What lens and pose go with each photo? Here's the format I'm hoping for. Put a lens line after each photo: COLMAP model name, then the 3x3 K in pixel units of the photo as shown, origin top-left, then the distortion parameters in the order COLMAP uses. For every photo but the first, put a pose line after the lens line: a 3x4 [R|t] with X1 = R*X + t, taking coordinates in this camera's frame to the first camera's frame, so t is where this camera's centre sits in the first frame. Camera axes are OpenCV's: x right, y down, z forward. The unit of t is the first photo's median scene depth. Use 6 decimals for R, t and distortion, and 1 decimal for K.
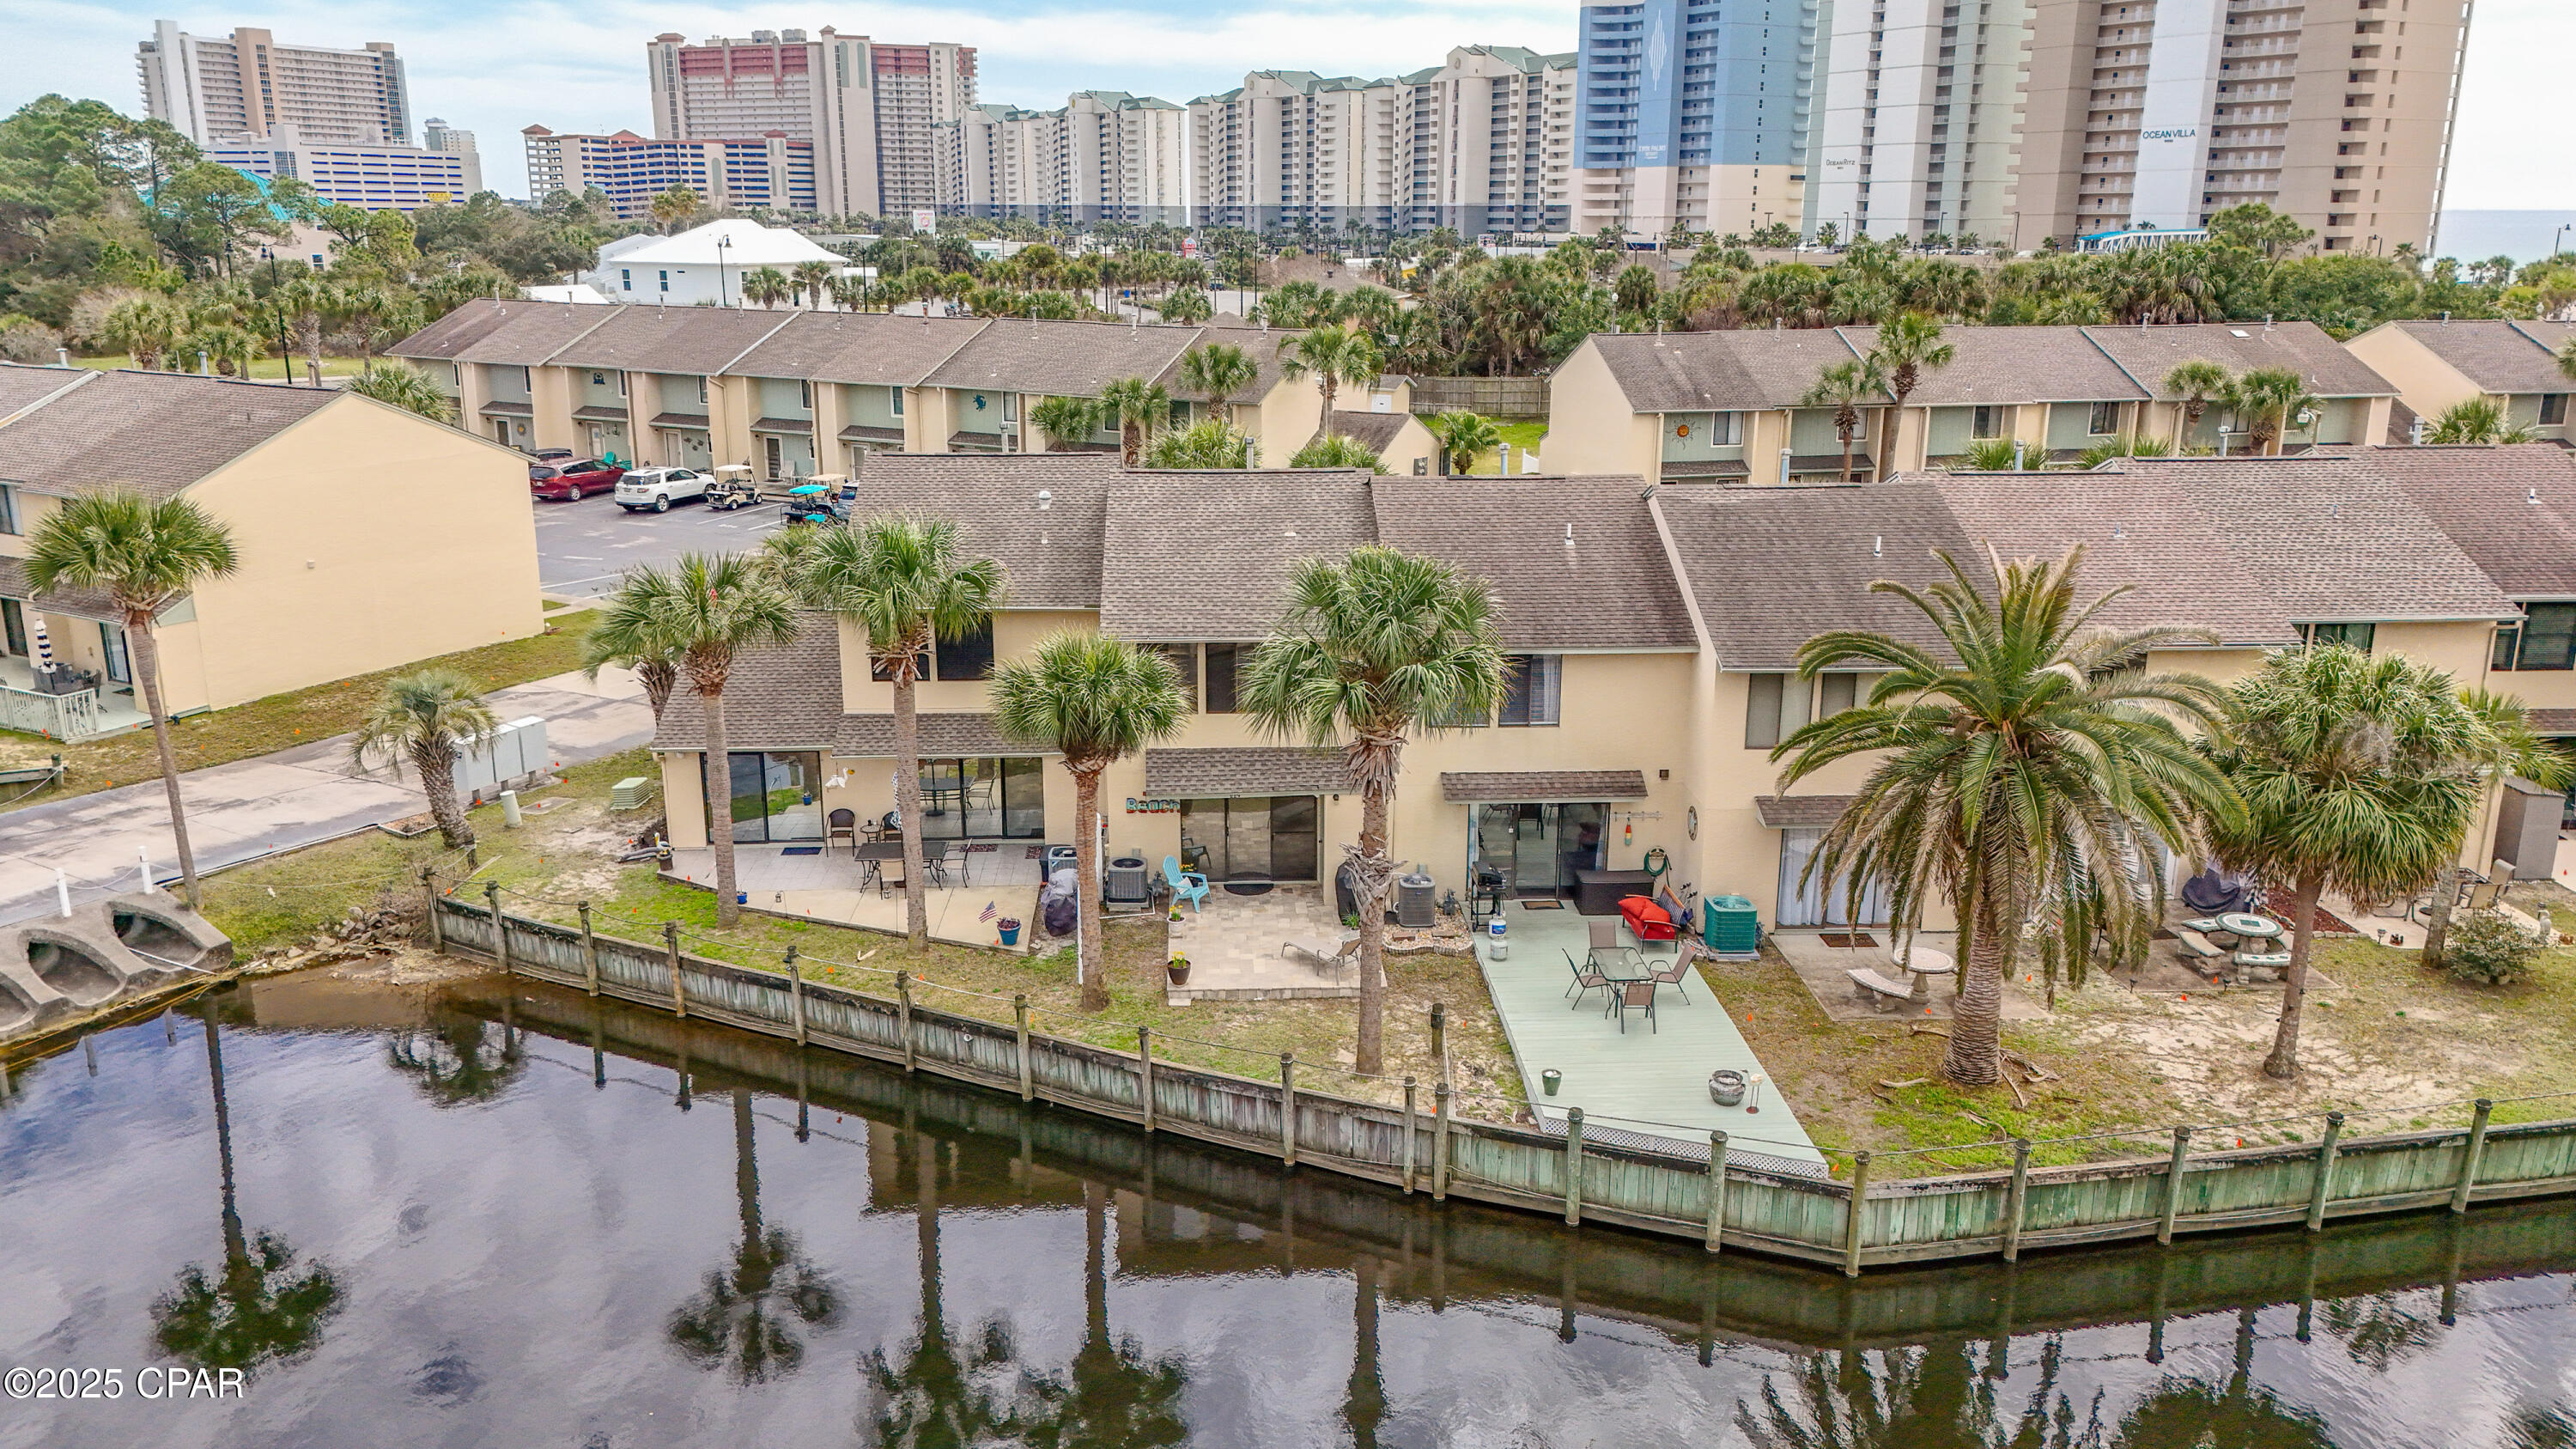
lens RADIAL K [[1906.3, 0, 1274.3], [0, 1906.3, 736.8], [0, 0, 1]] dist [0.056206, -0.037132]
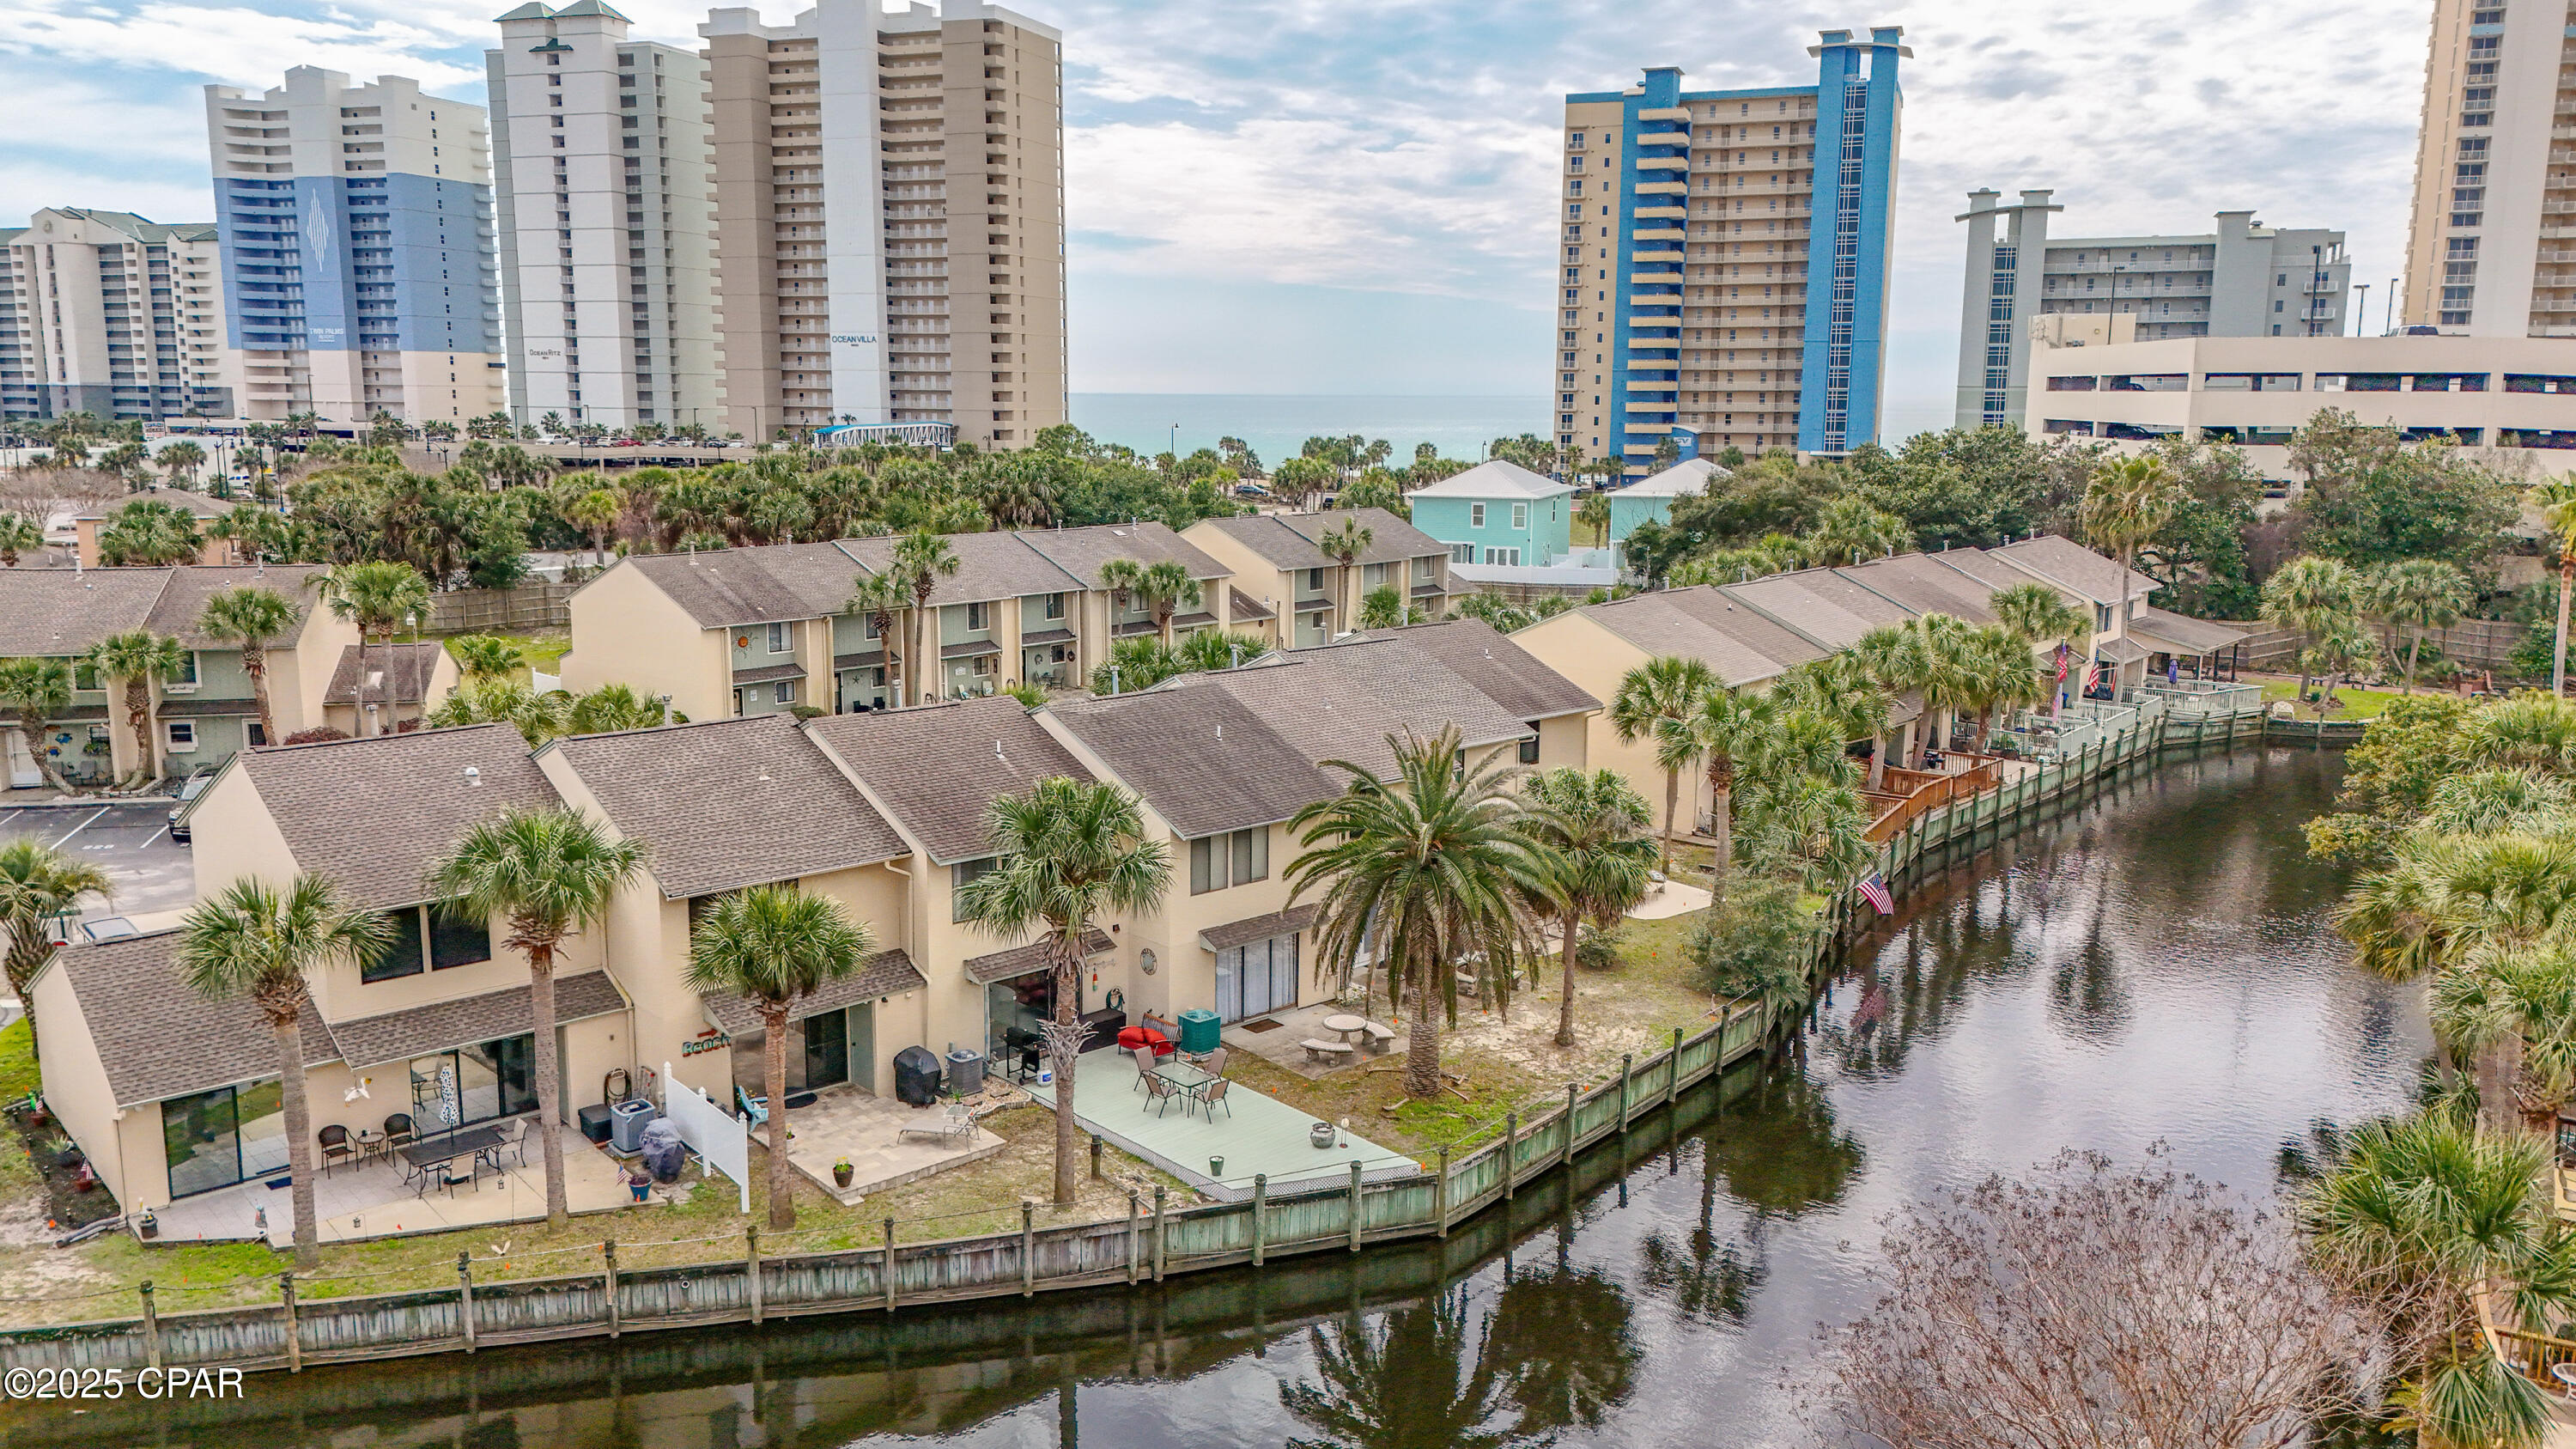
lens RADIAL K [[1932.5, 0, 1341.5], [0, 1932.5, 721.9], [0, 0, 1]] dist [0.004553, -0.001927]
pose [[0.753081, -0.105387, 0.649432, -0.189942], [0.164899, 0.985815, -0.031243, -0.019722], [-0.636927, 0.130620, 0.759777, -0.030801]]
